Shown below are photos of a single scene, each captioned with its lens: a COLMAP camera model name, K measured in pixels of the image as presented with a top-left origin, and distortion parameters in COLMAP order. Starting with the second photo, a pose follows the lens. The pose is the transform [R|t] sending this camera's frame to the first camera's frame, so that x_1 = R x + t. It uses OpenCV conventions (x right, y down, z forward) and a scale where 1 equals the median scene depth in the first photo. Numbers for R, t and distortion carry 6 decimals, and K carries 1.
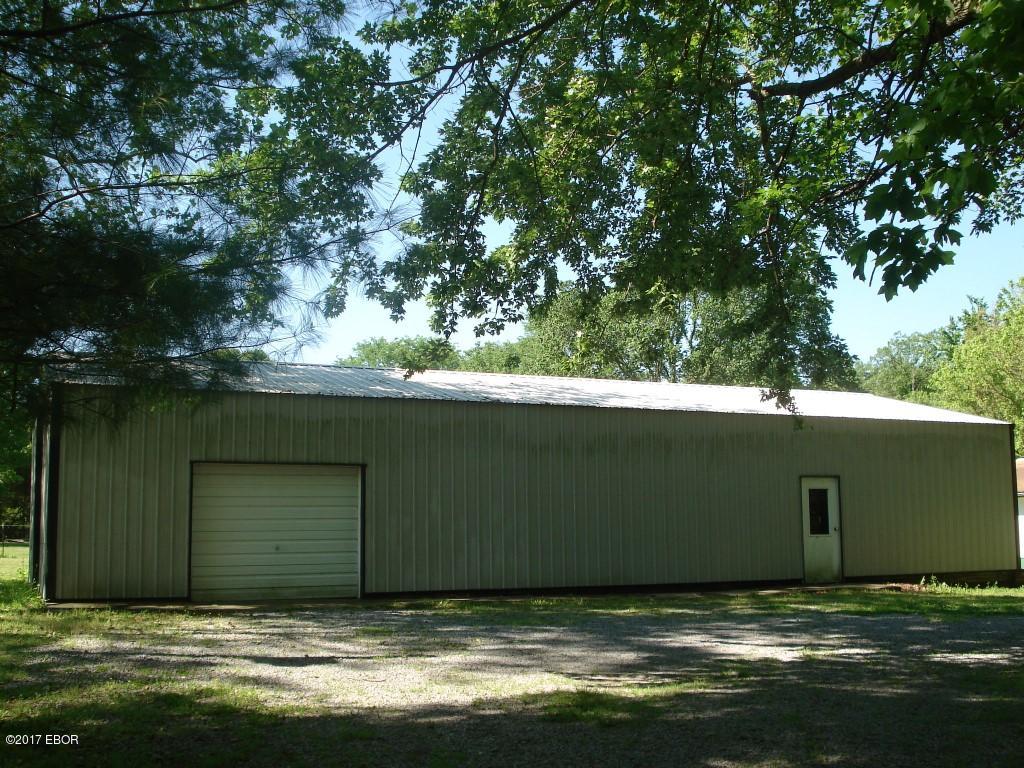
lens RADIAL K [[1127.3, 0, 508.3], [0, 1127.3, 384.0], [0, 0, 1]] dist [-0.097125, 0.000000]
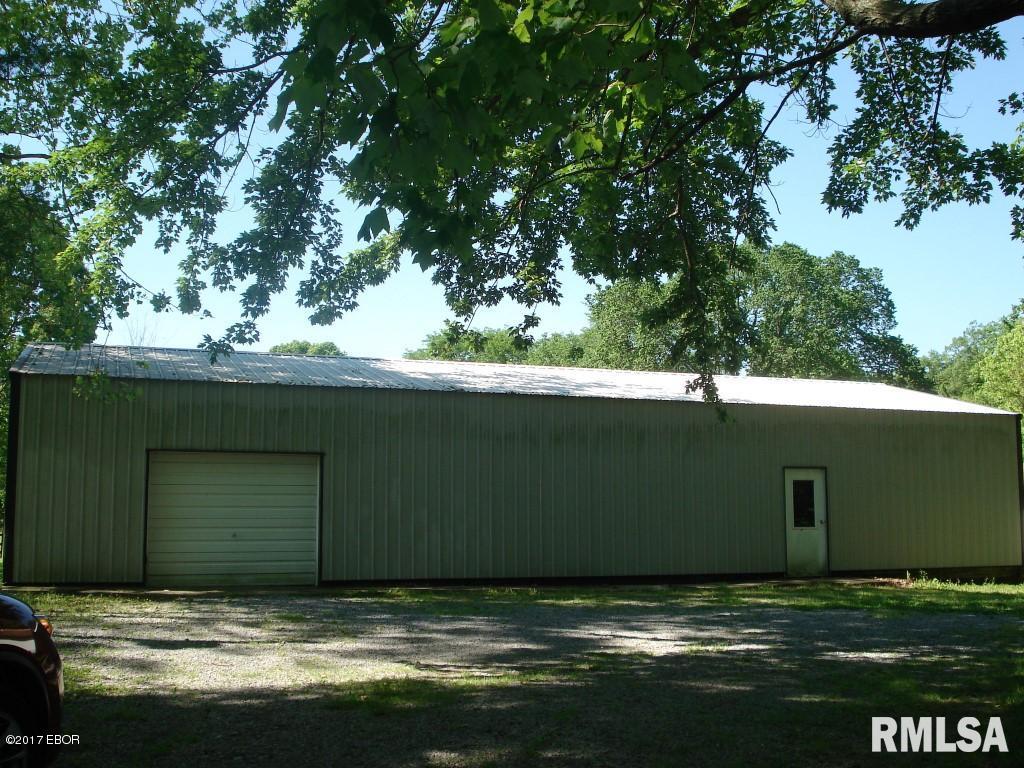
lens RADIAL K [[1127.3, 0, 512.3], [0, 1127.3, 382.8], [0, 0, 1]] dist [-0.097125, 0.000000]
pose [[0.997556, -0.000943, -0.069866, 0.112799], [0.001393, 0.999979, 0.006384, 0.002386], [0.069858, -0.006466, 0.997536, 0.008846]]
